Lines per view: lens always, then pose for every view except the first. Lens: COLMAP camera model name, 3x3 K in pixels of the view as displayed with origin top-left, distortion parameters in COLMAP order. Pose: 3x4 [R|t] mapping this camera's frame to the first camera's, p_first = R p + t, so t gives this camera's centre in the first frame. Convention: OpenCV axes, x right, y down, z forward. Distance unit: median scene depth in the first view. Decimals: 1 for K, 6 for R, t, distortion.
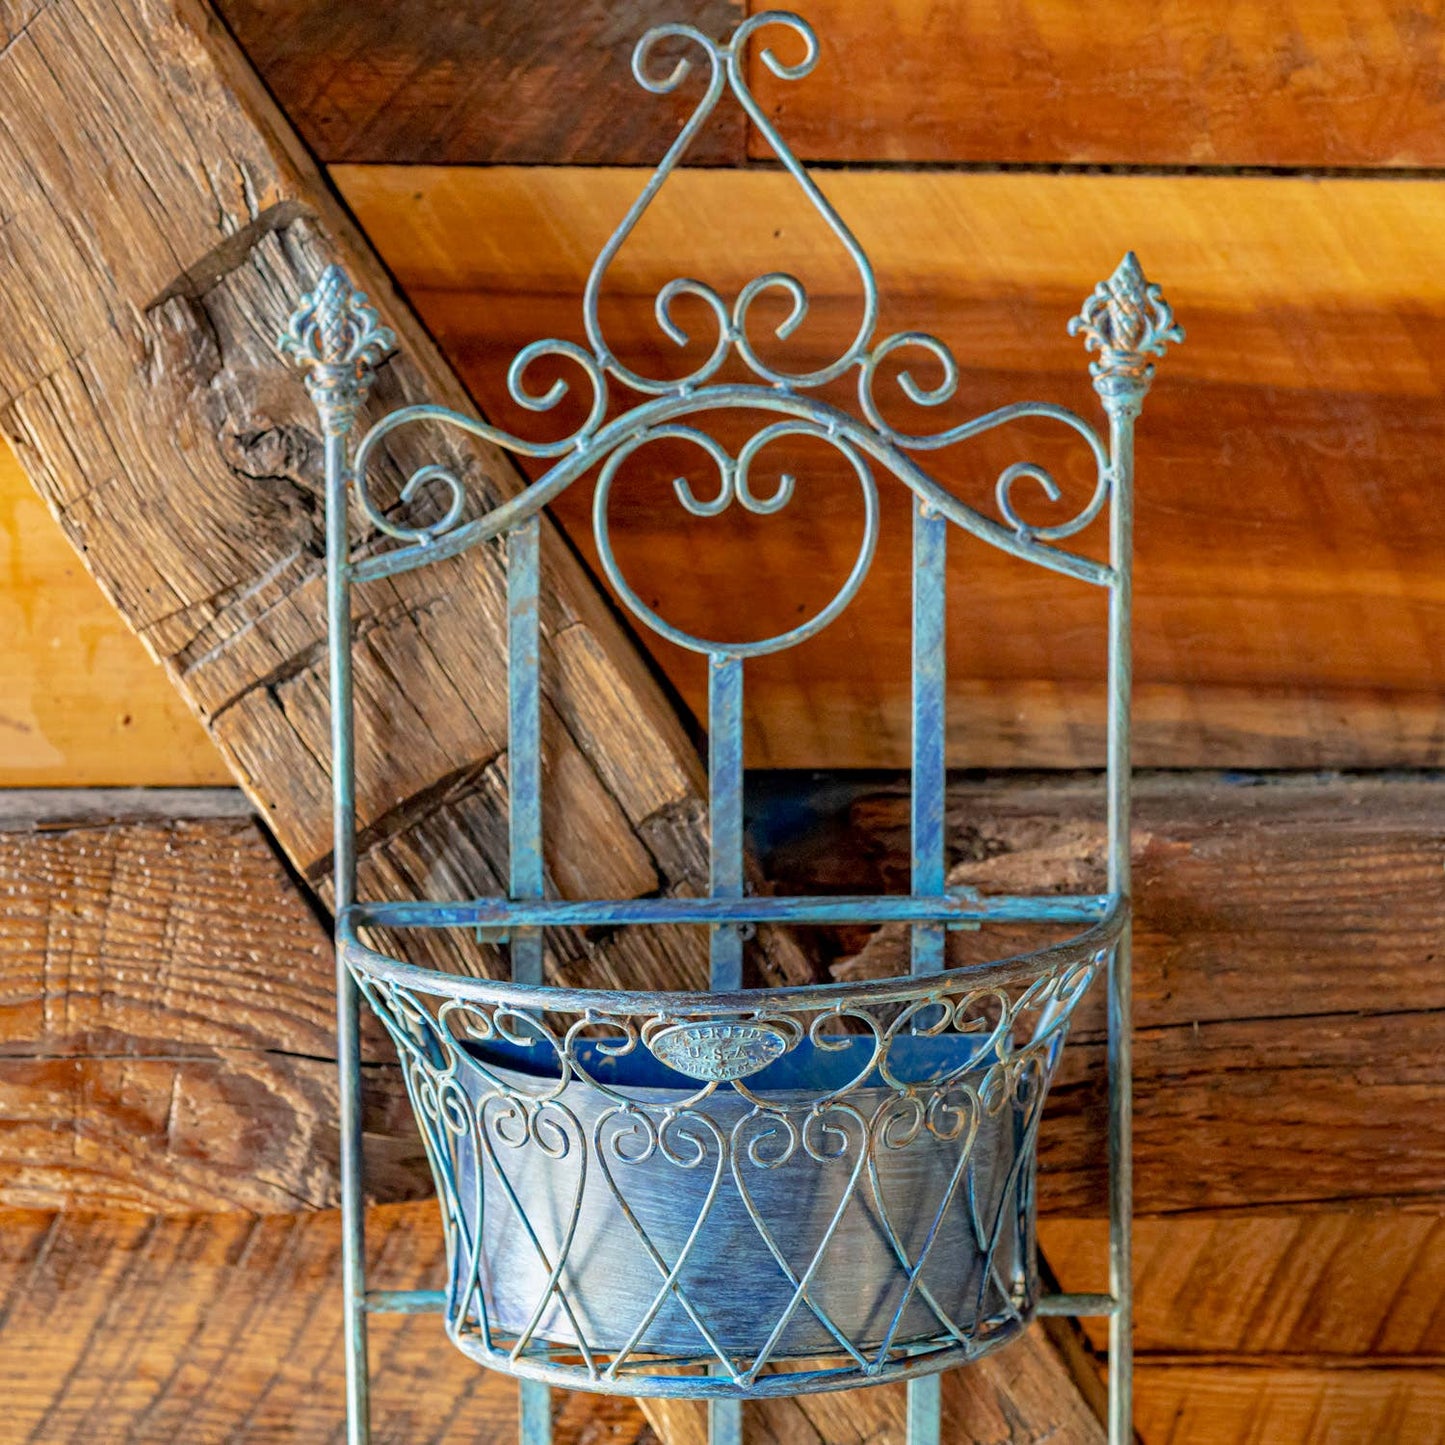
lens RADIAL K [[5389.3, 0, 760.5], [0, 5389.3, 725.7], [0, 0, 1]] dist [0.002801, 0.127010]
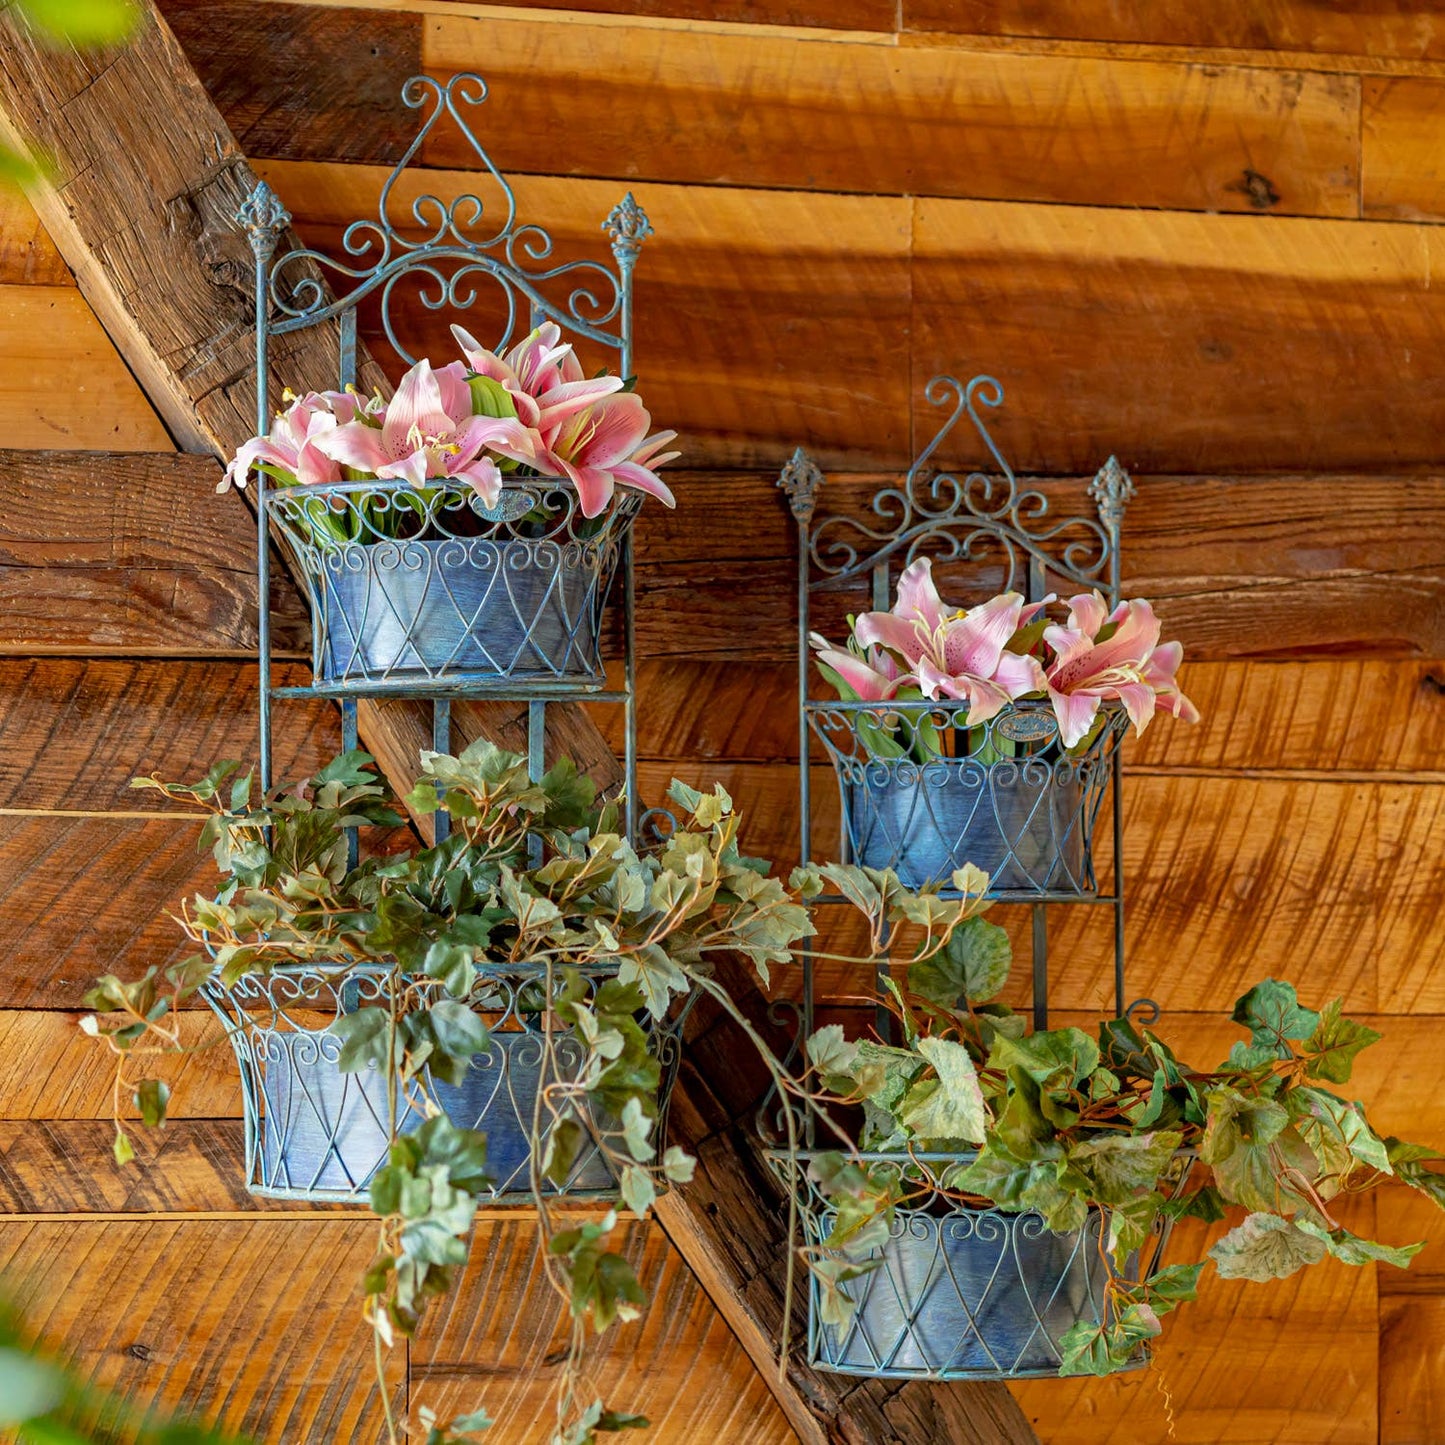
lens RADIAL K [[5277.1, 0, 722.5], [0, 5277.1, 722.5], [0, 0, 1]] dist [-0.126545, 1.657960]
pose [[0.945651, 0.015881, 0.324794, -0.559107], [0.046244, 0.982087, -0.182664, 0.490919], [-0.321877, 0.187756, 0.927978, -0.887333]]
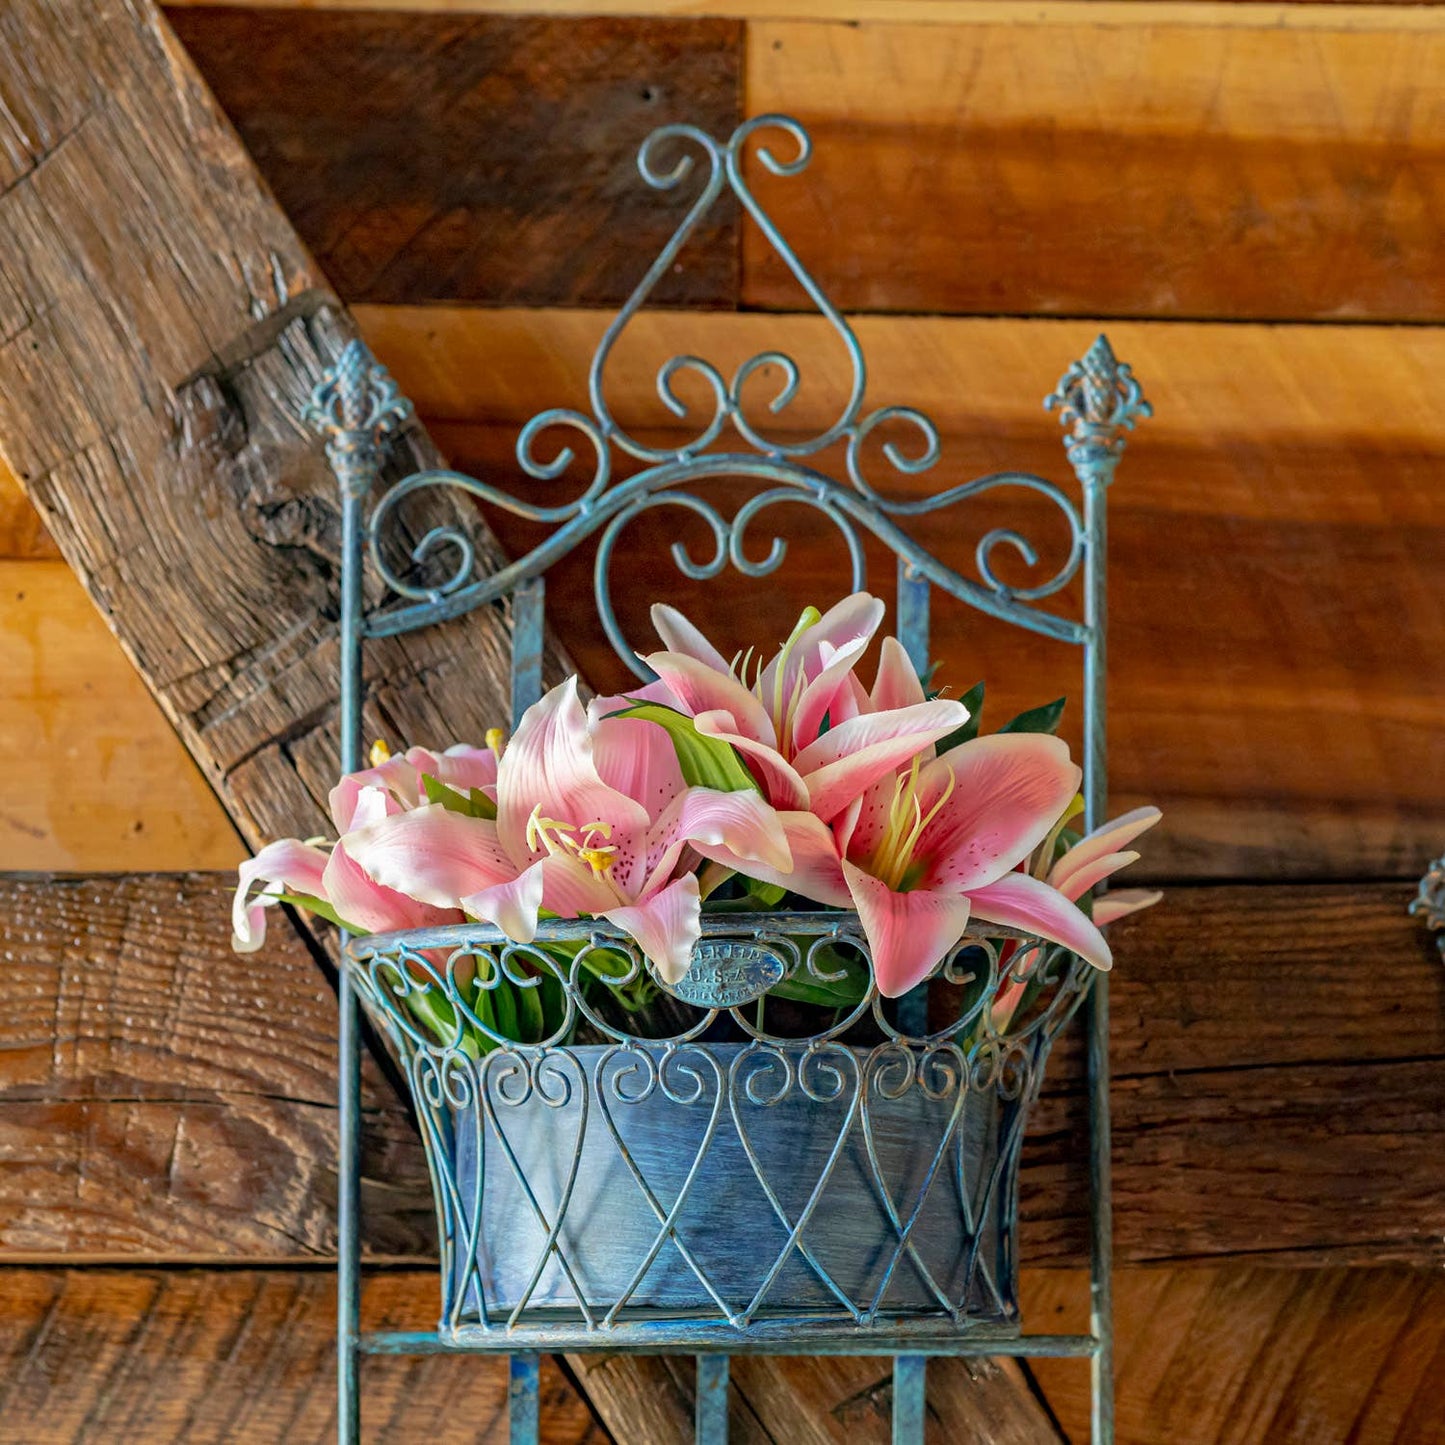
lens RADIAL K [[5414.5, 0, 719.1], [0, 5414.5, 702.6], [0, 0, 1]] dist [0.019680, -1.158294]
pose [[0.999867, 0.010552, 0.012460, -0.019606], [-0.006966, 0.965862, -0.258963, 0.257407], [-0.014767, 0.258842, 0.965807, -0.018358]]
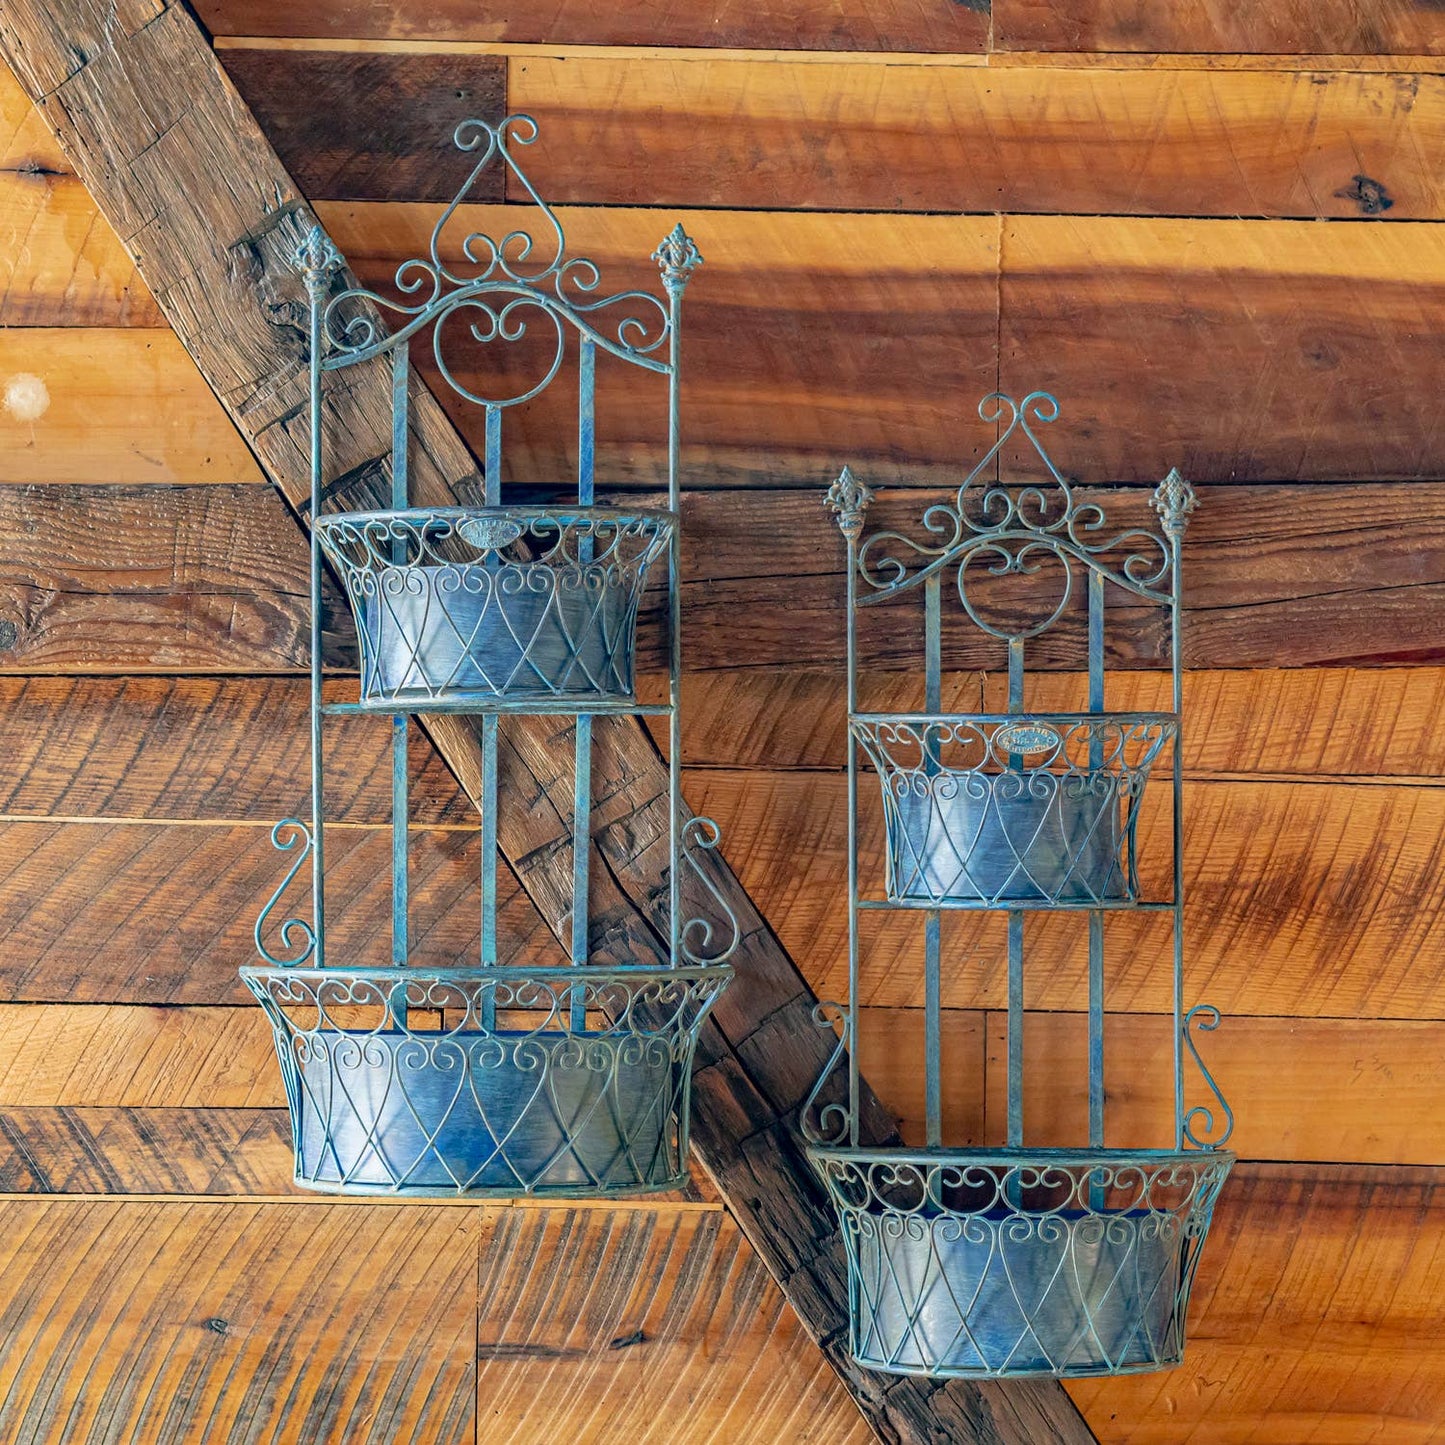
lens RADIAL K [[5277.1, 0, 722.5], [0, 5277.1, 722.5], [0, 0, 1]] dist [-0.126545, 1.657960]
pose [[0.999033, 0.008926, 0.043060, -0.004590], [-0.001333, 0.984878, -0.173244, 0.479199], [-0.043955, 0.173019, 0.983937, -1.070856]]
